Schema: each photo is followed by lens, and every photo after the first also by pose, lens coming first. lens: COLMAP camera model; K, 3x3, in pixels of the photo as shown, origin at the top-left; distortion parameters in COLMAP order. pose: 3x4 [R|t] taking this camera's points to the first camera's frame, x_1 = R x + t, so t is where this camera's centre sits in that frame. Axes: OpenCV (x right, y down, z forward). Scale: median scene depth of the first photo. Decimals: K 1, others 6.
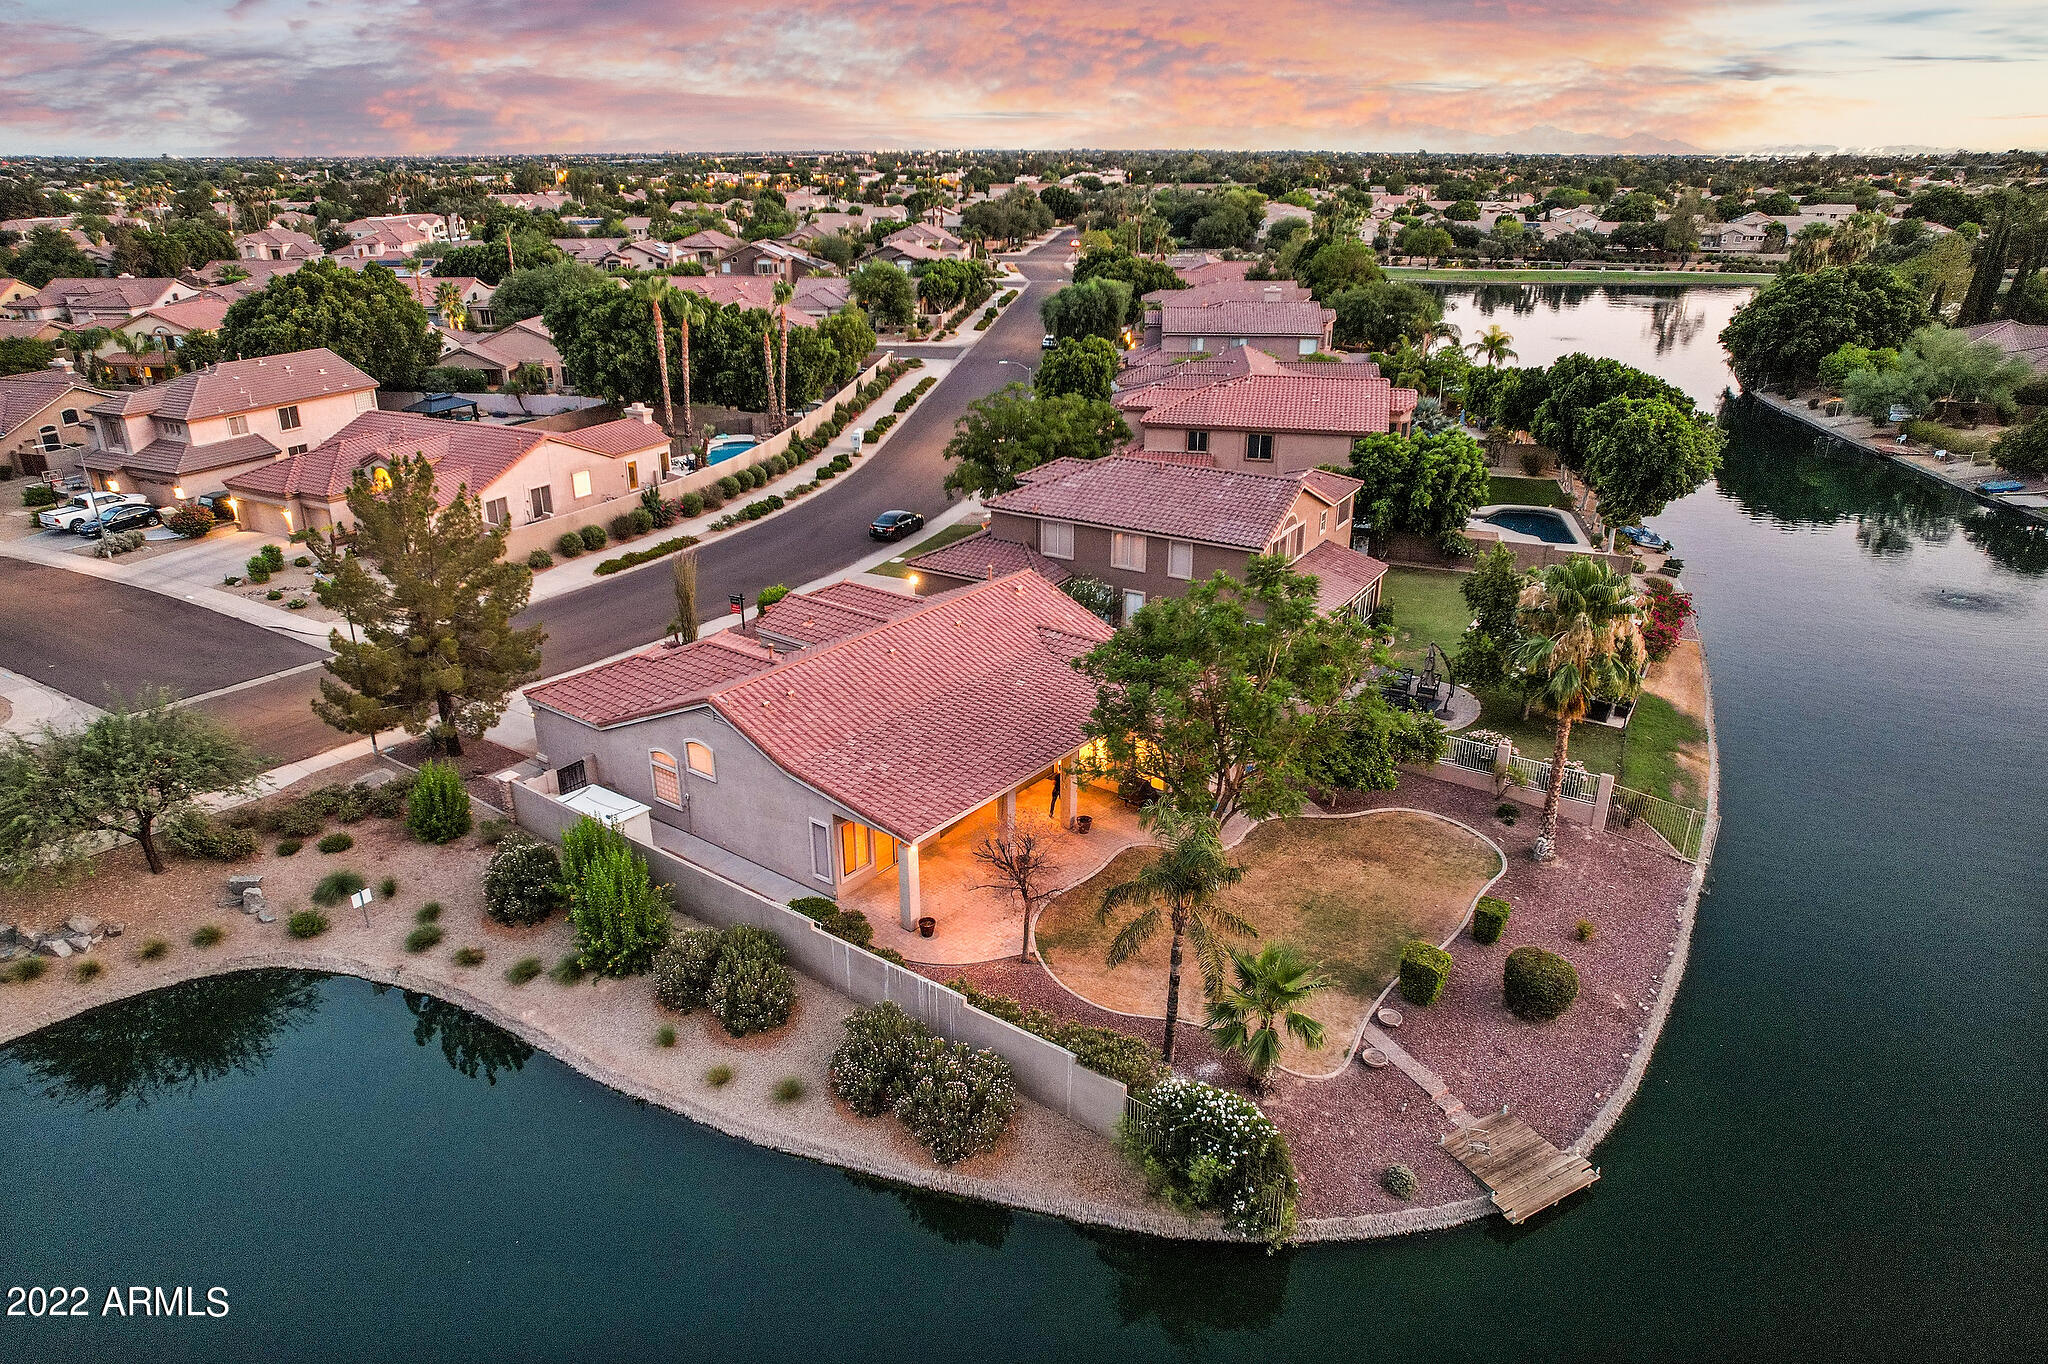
lens RADIAL K [[1300.5, 0, 1020.2], [0, 1300.5, 681.3], [0, 0, 1]] dist [-0.038439, -0.000076]
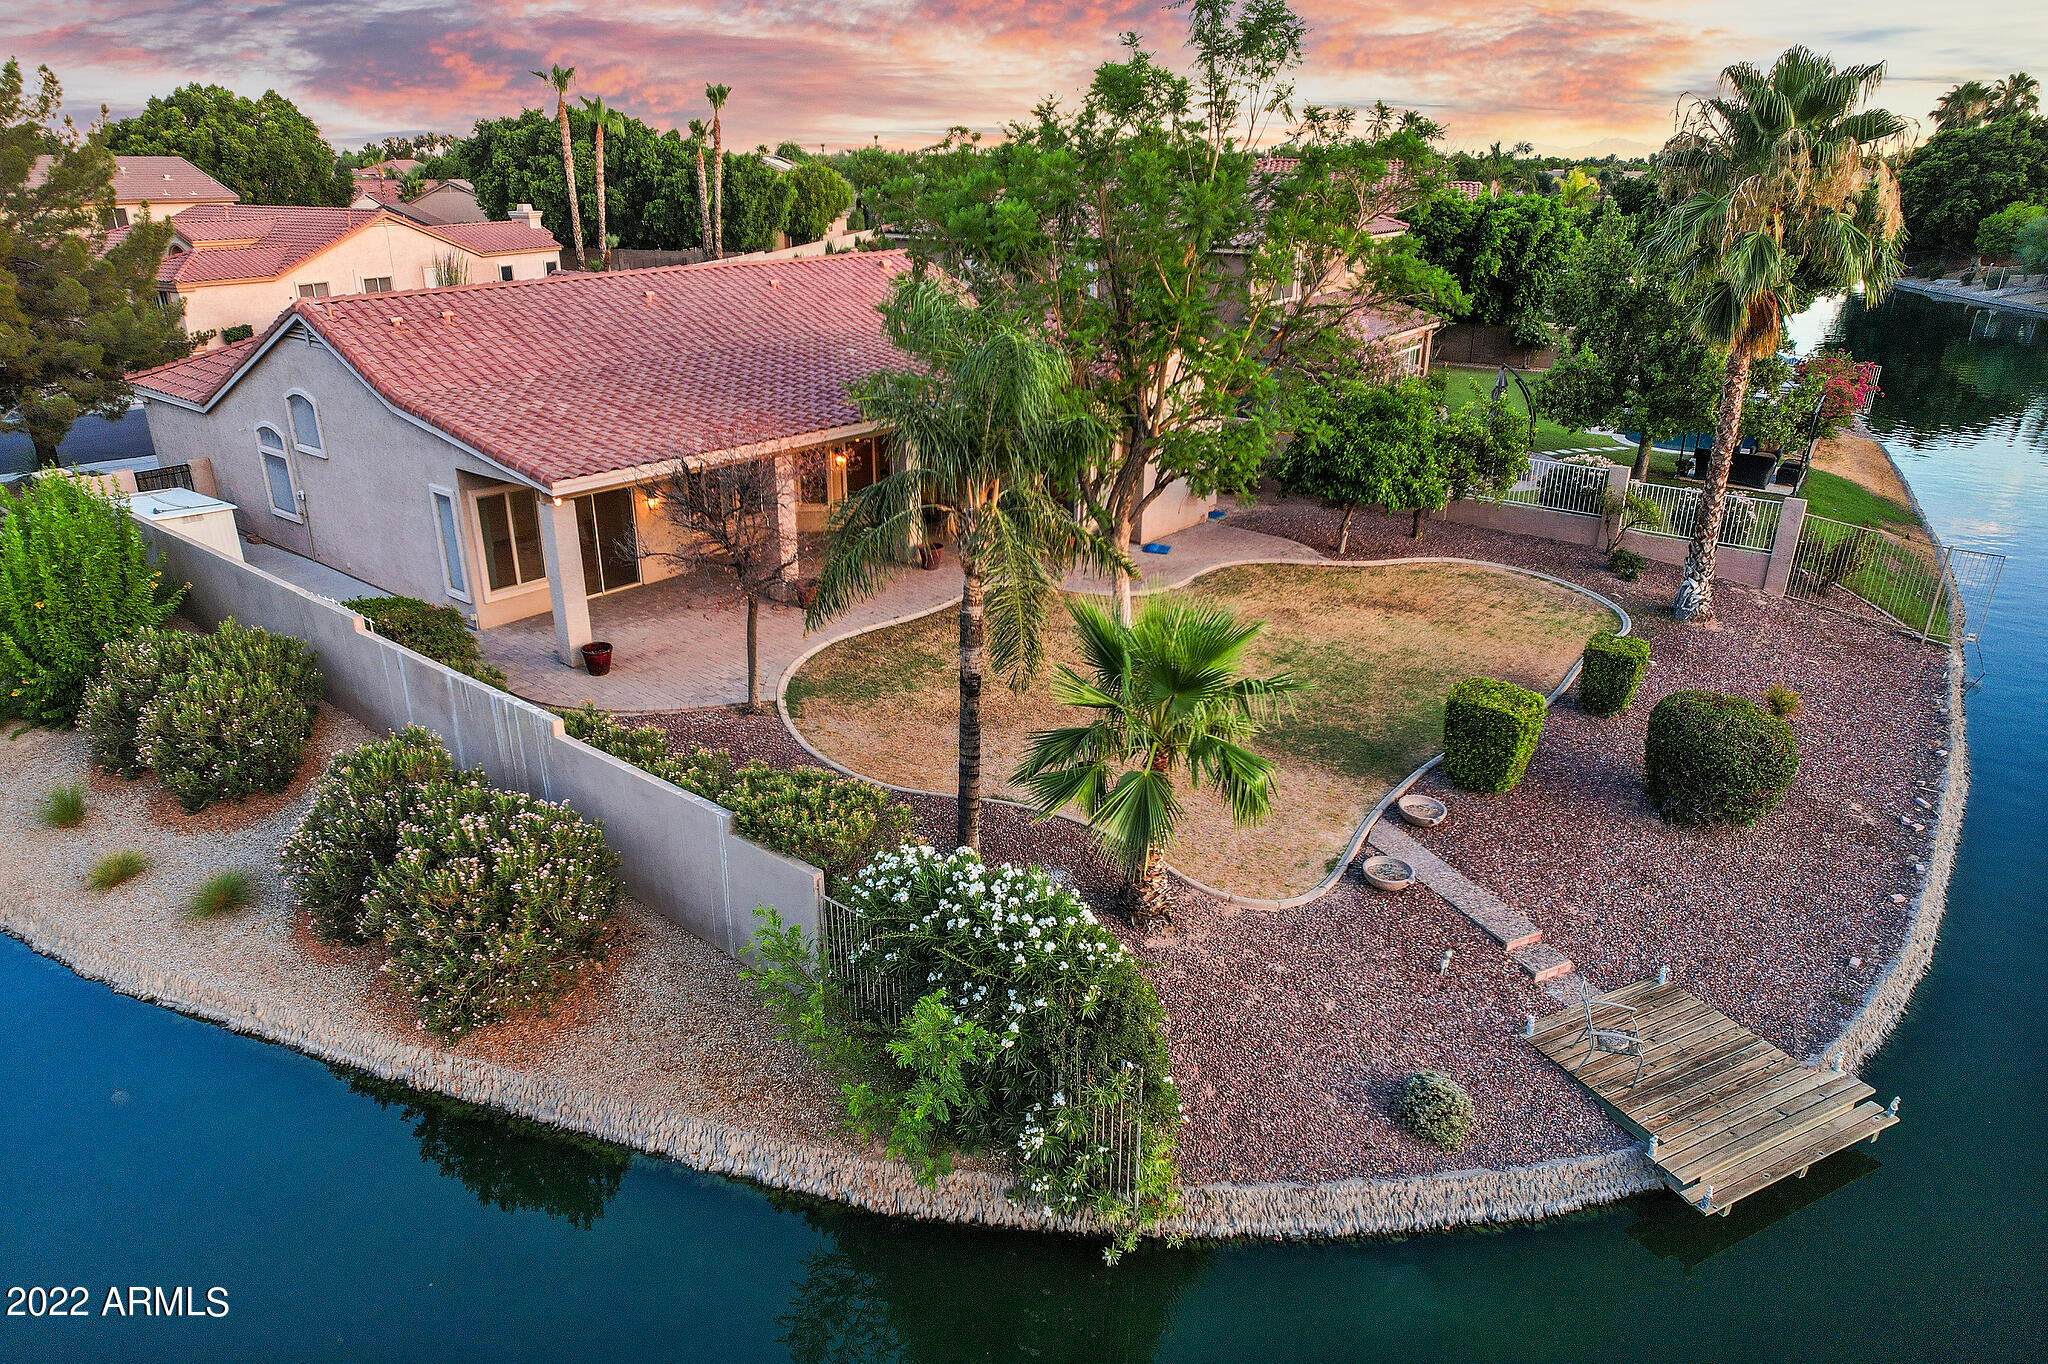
lens RADIAL K [[1275.3, 0, 1023.9], [0, 1275.3, 704.4], [0, 0, 1]] dist [-0.060355, 0.054351]
pose [[0.998872, 0.023522, -0.041260, 0.149433], [-0.023399, 0.999720, 0.003459, 0.221525], [0.041330, -0.002489, 0.999142, 0.496391]]
